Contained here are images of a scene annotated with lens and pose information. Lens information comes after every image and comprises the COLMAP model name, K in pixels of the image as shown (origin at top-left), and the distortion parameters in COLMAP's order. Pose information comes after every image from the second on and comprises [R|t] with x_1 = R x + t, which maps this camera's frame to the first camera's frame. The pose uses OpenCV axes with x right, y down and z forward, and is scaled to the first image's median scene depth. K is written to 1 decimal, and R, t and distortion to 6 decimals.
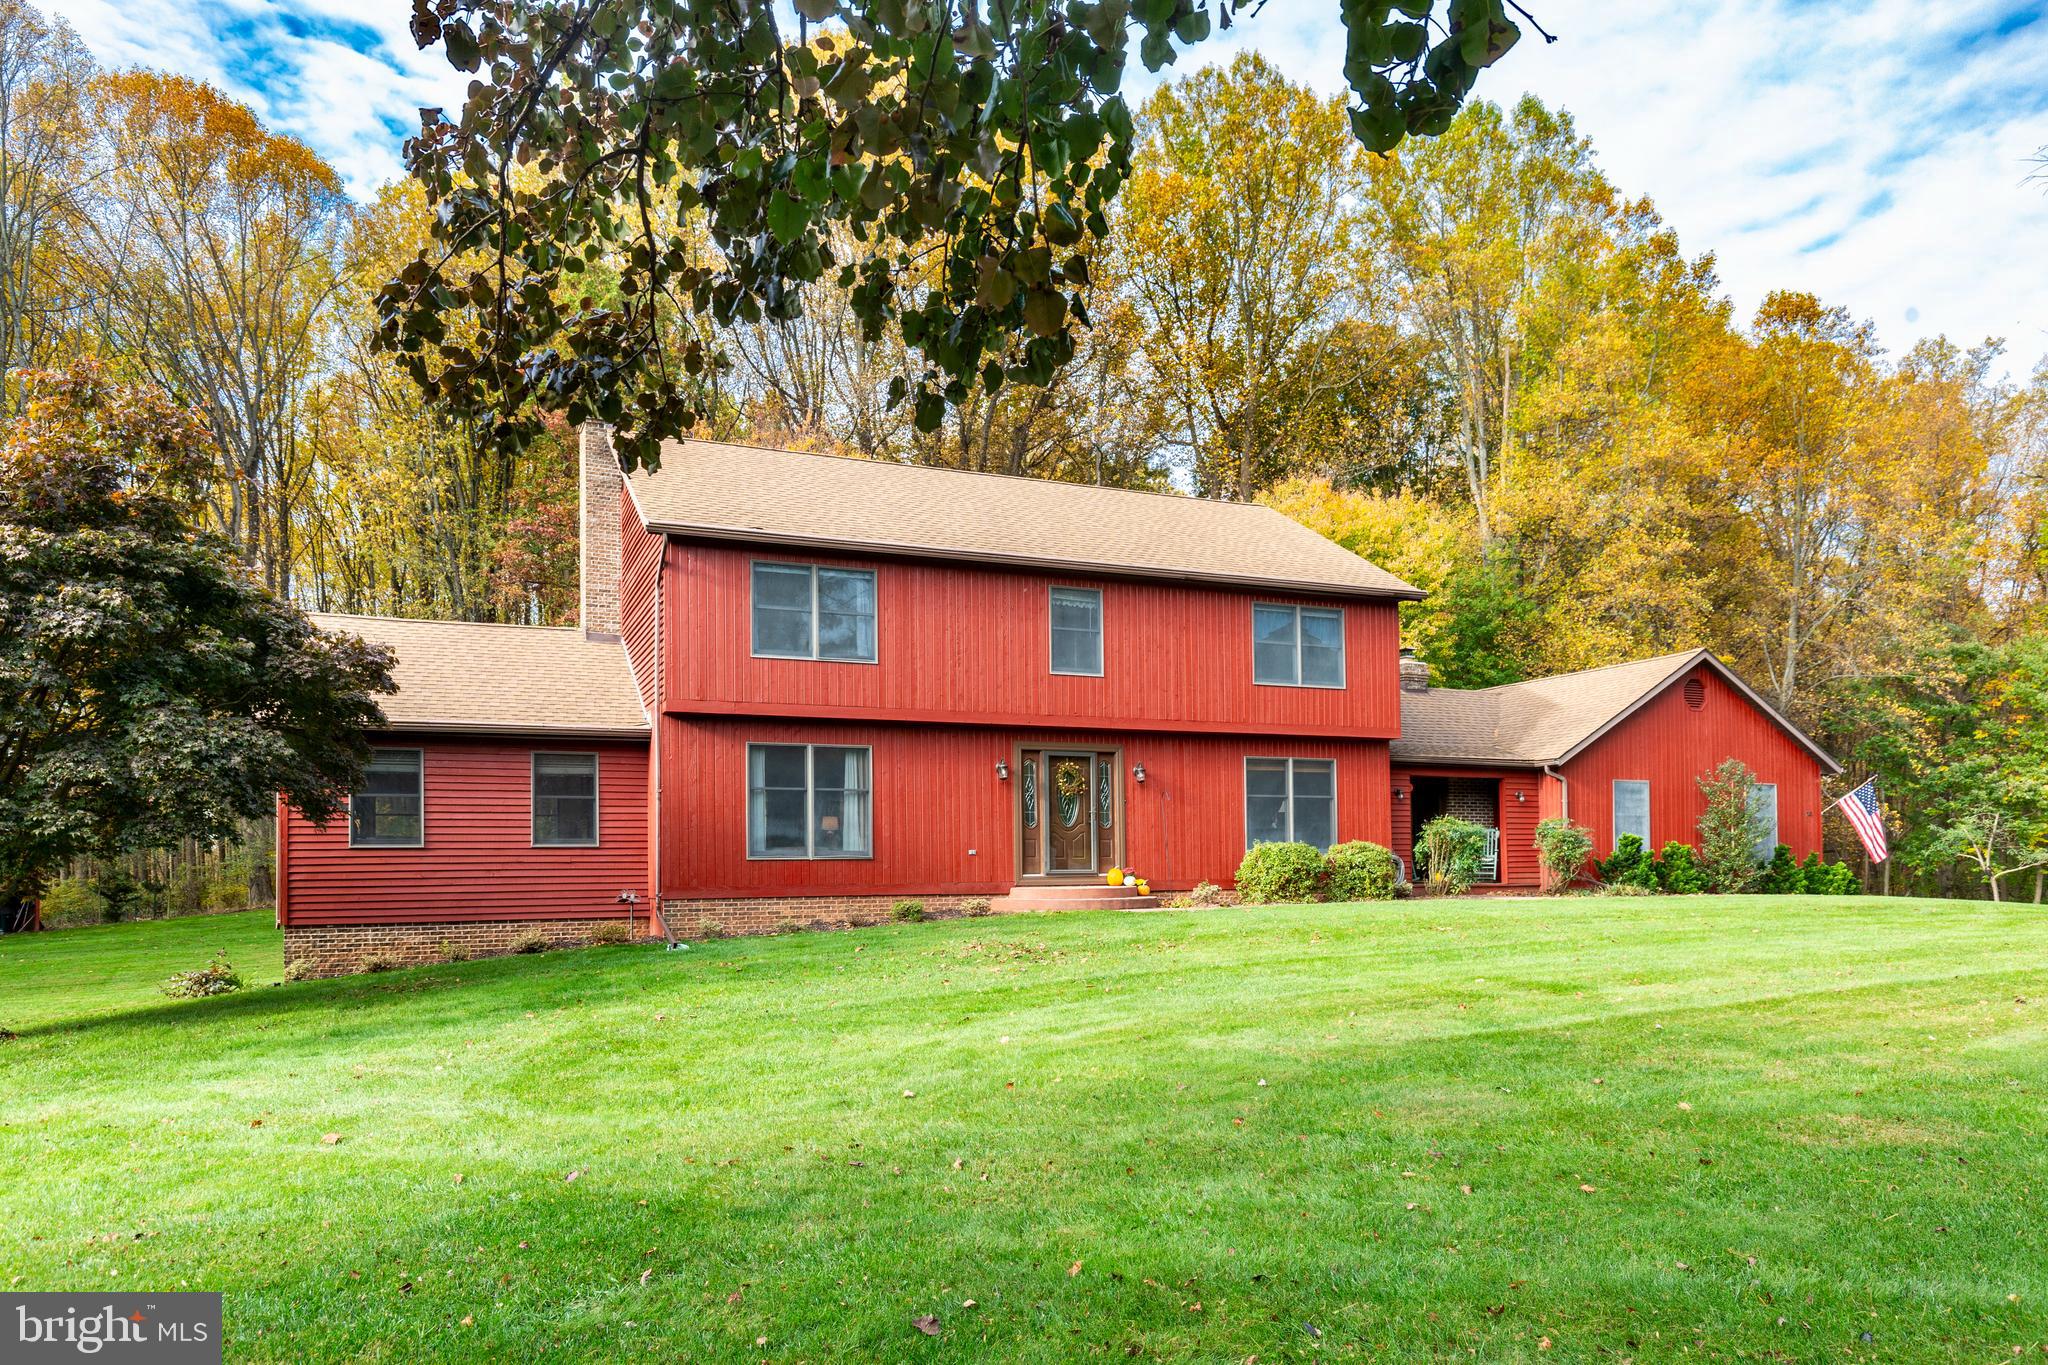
lens RADIAL K [[1295.3, 0, 1019.9], [0, 1295.3, 765.7], [0, 0, 1]] dist [0.012139, -0.002729]
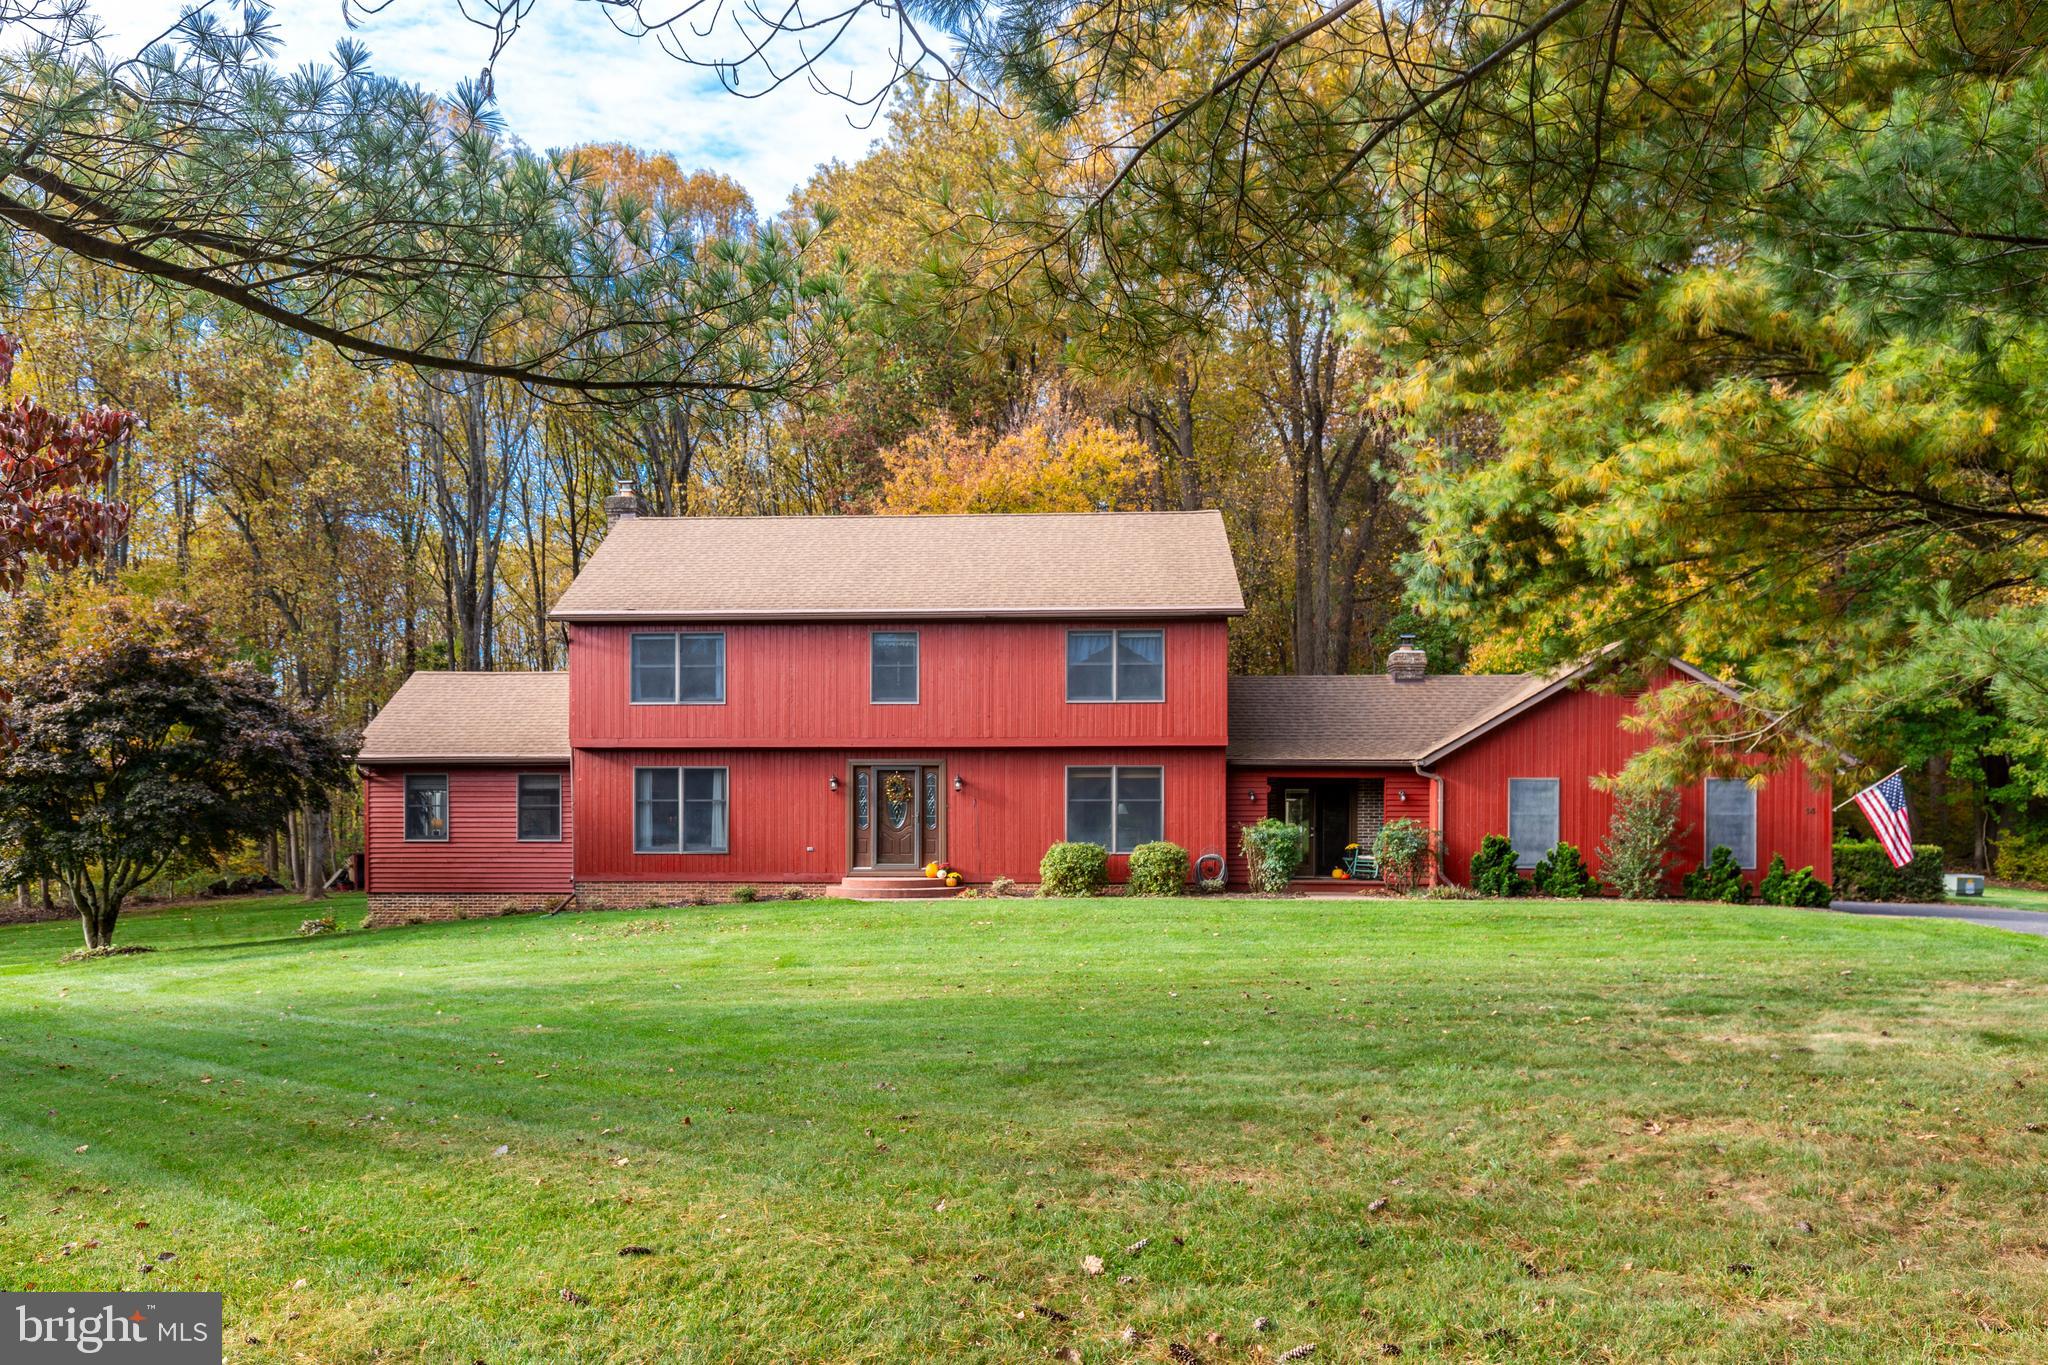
lens RADIAL K [[1569.1, 0, 1037.0], [0, 1569.1, 734.9], [0, 0, 1]] dist [0.005073, 0.003138]
pose [[0.905279, -0.012878, -0.424621, 0.793219], [0.024202, 0.999480, 0.021284, -0.069707], [0.424127, -0.029545, 0.905121, -0.284017]]
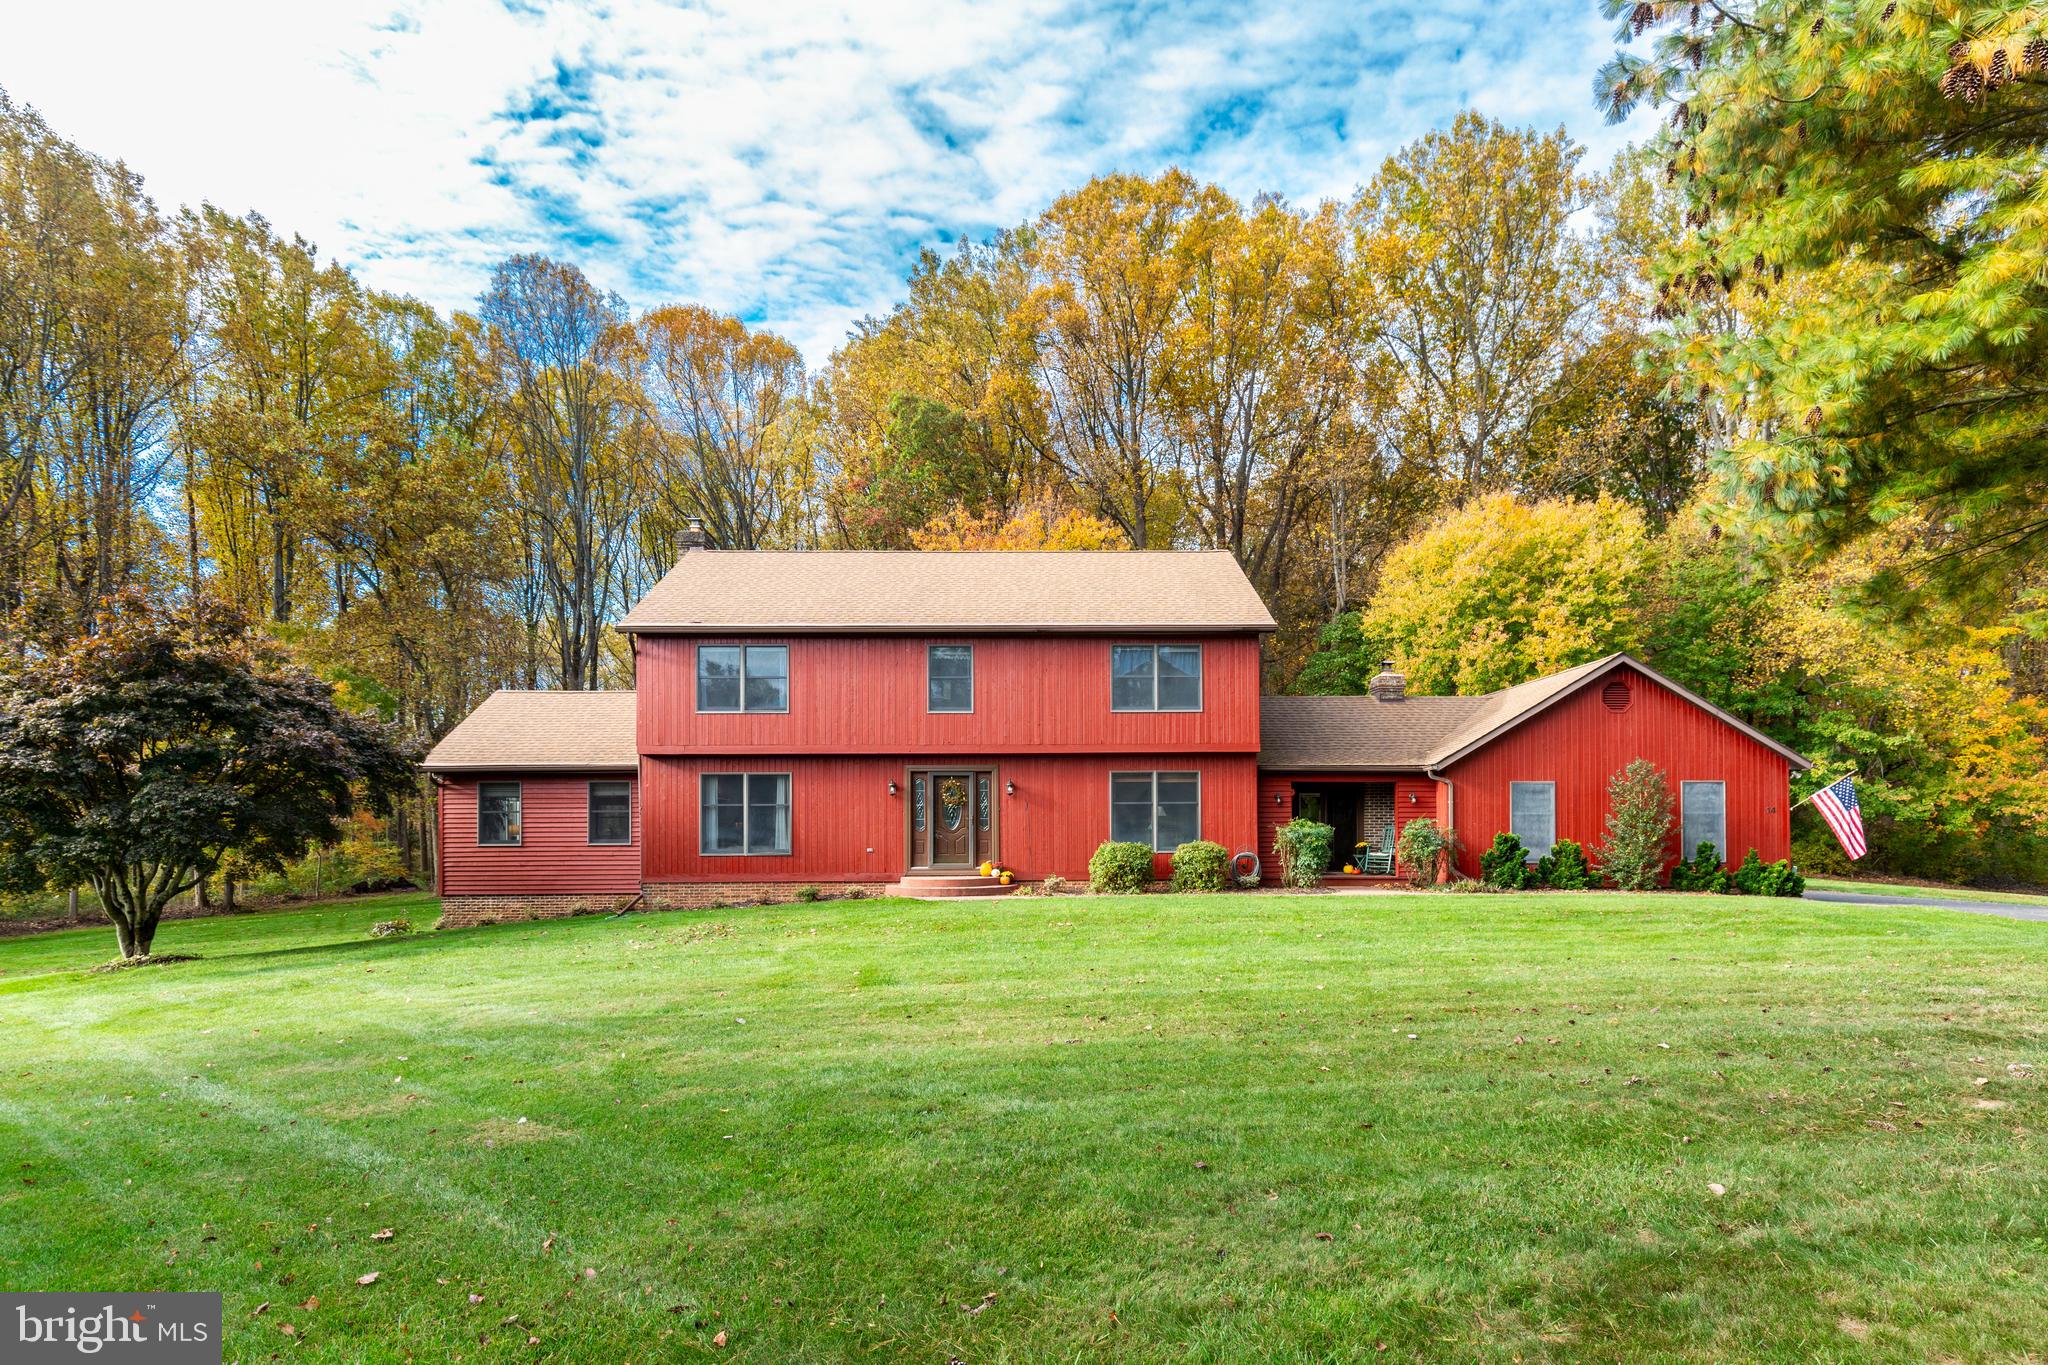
lens RADIAL K [[1054.1, 0, 1064.0], [0, 1054.1, 766.1], [0, 0, 1]] dist [0.004967, -0.002077]
pose [[0.932978, -0.017924, -0.359488, 0.528839], [0.024642, 0.999597, 0.014116, -0.029750], [0.359090, -0.022028, 0.933043, 0.052930]]
